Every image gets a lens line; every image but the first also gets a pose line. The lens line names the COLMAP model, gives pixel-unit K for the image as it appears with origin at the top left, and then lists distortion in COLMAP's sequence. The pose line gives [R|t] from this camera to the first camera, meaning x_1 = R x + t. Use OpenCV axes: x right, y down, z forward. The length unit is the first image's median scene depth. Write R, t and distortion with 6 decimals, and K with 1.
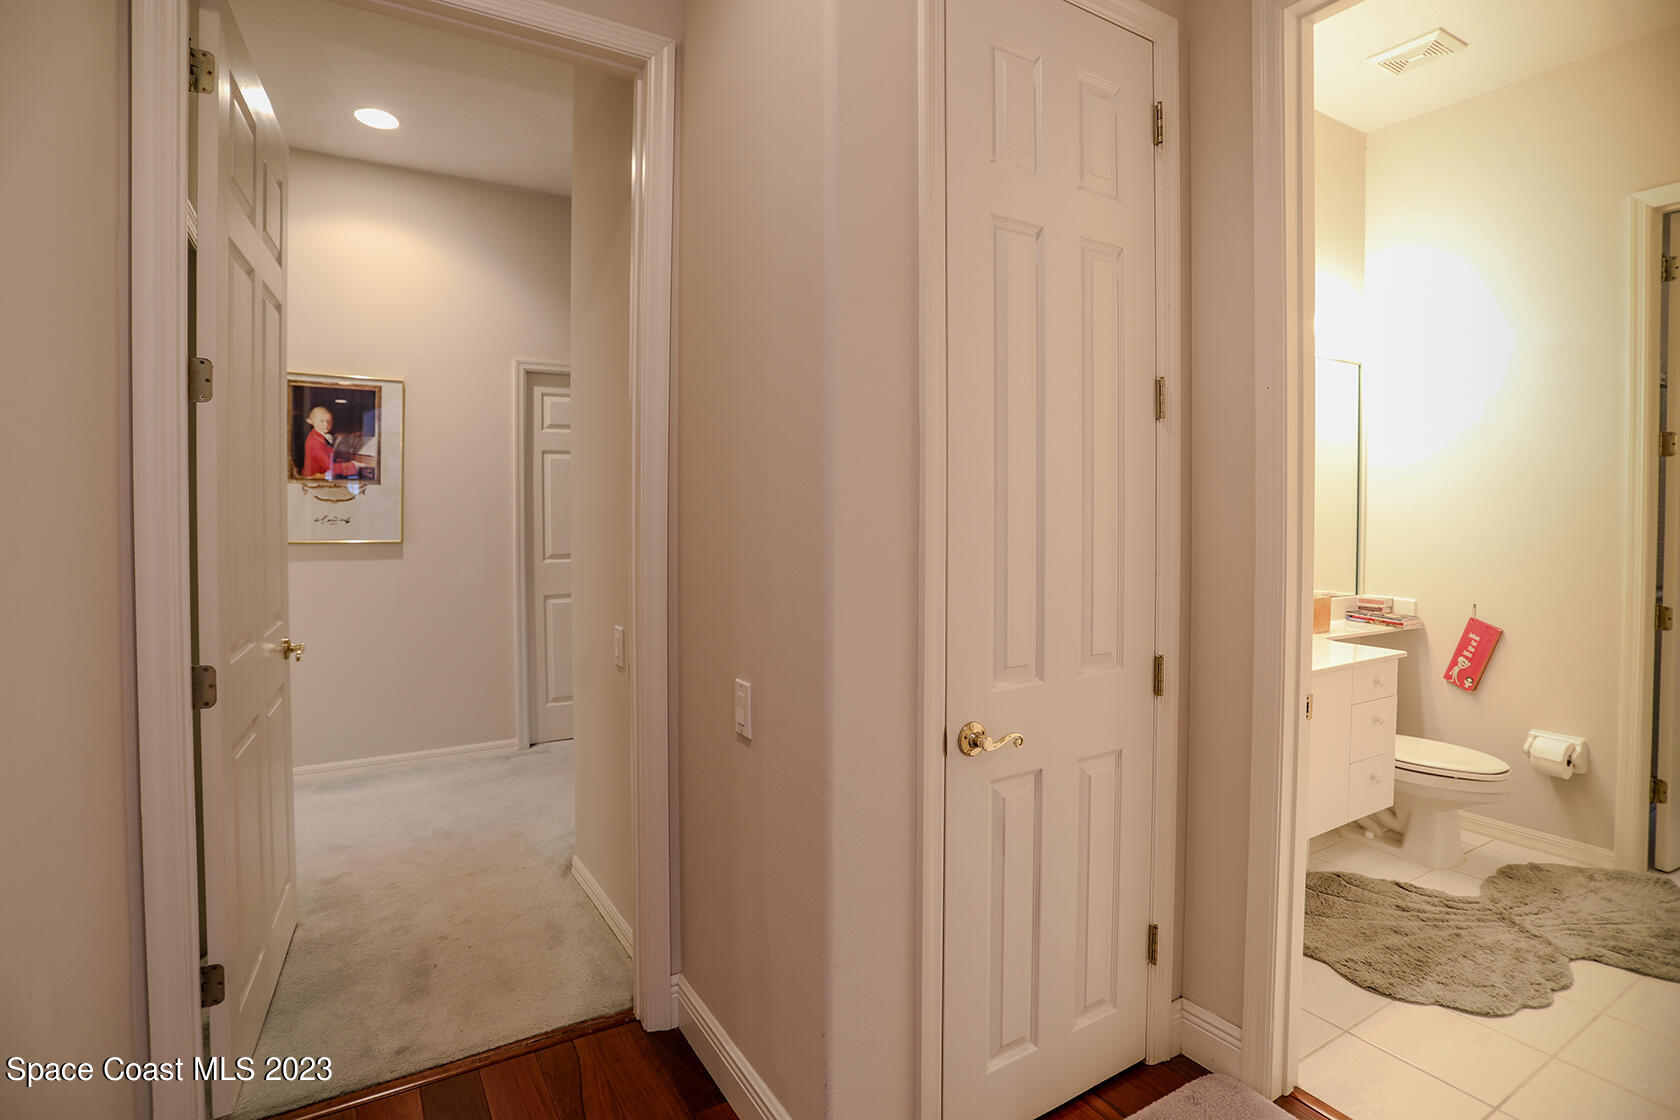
lens RADIAL K [[811.7, 0, 853.4], [0, 811.7, 533.0], [0, 0, 1]] dist [-0.033400, 0.011267]
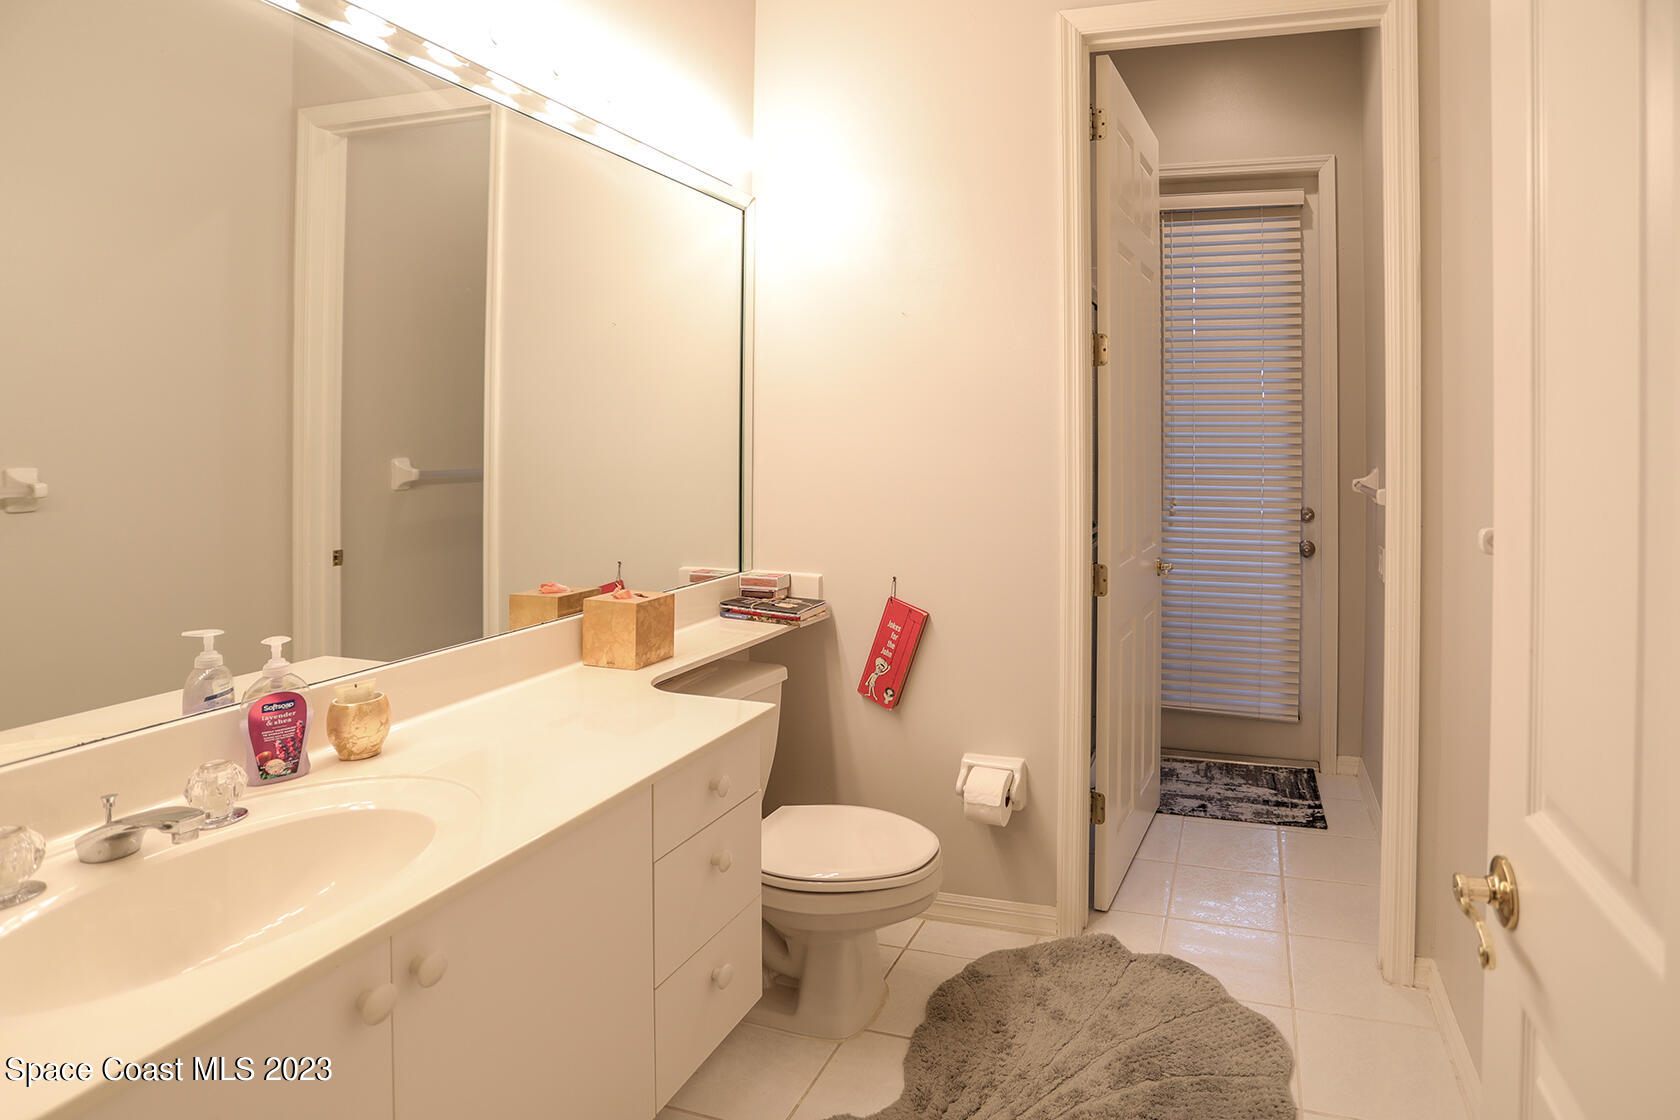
lens RADIAL K [[843.3, 0, 843.7], [0, 843.3, 496.6], [0, 0, 1]] dist [-0.014312, 0.000139]
pose [[0.841286, -0.034397, 0.539495, 0.377330], [0.016627, 0.999148, 0.037776, -0.005314], [-0.540335, -0.022810, 0.841141, 0.447282]]
